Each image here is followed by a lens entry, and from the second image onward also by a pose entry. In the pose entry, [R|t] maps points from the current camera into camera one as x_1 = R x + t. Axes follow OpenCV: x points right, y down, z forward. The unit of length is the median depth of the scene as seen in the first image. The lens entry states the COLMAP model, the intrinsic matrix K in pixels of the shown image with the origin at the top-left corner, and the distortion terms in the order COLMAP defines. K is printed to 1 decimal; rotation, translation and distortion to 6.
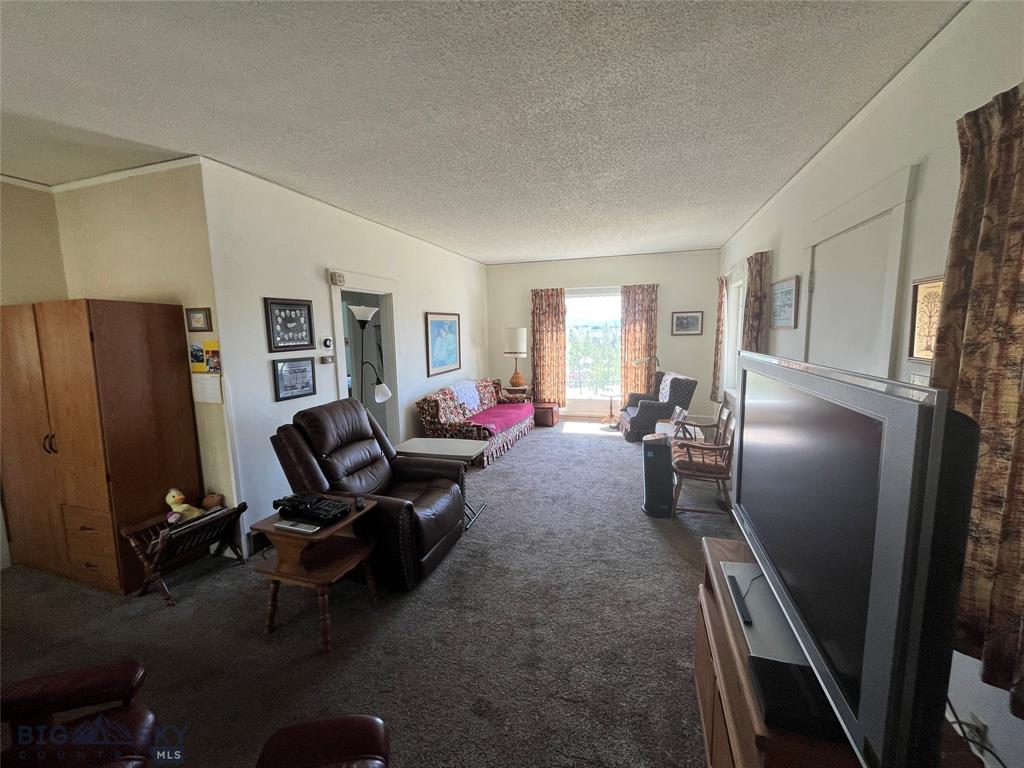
lens RADIAL K [[416.7, 0, 509.6], [0, 416.7, 384.4], [0, 0, 1]] dist [-0.000821, -0.000280]
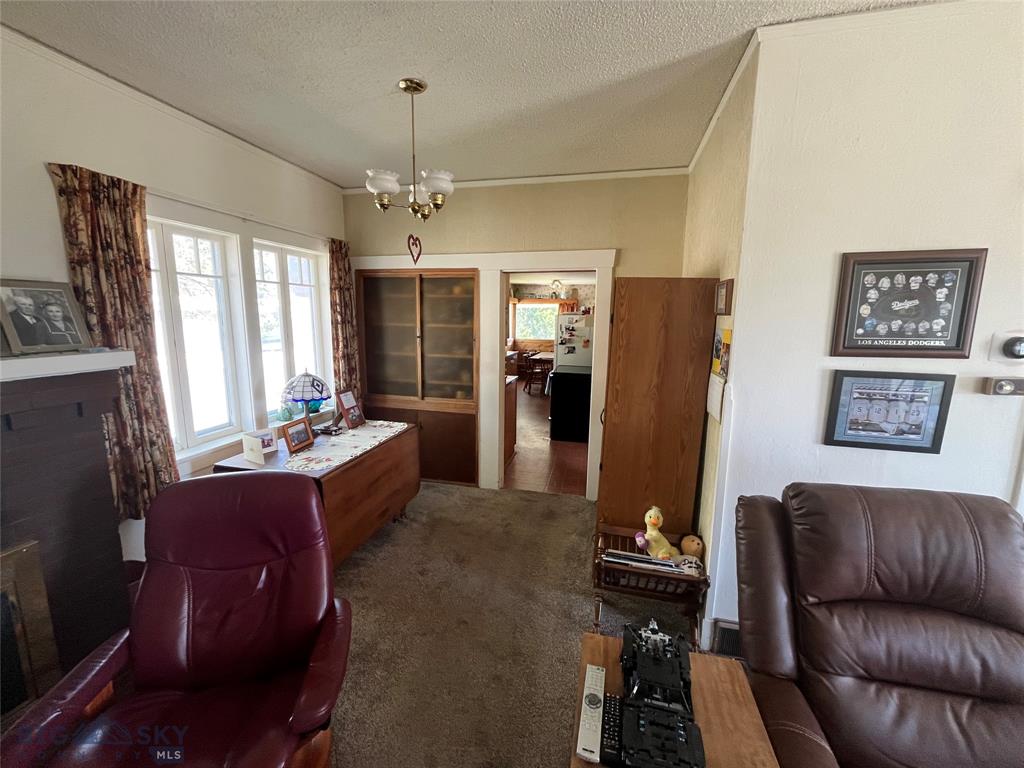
lens RADIAL K [[407.2, 0, 512.0], [0, 407.2, 384.0], [0, 0, 1]] dist [0.000359, -0.007123]
pose [[0.059701, 0.176997, -0.982399, -0.067454], [-0.138431, 0.976113, 0.167452, -0.069575], [0.988571, 0.125997, 0.082777, 0.531663]]
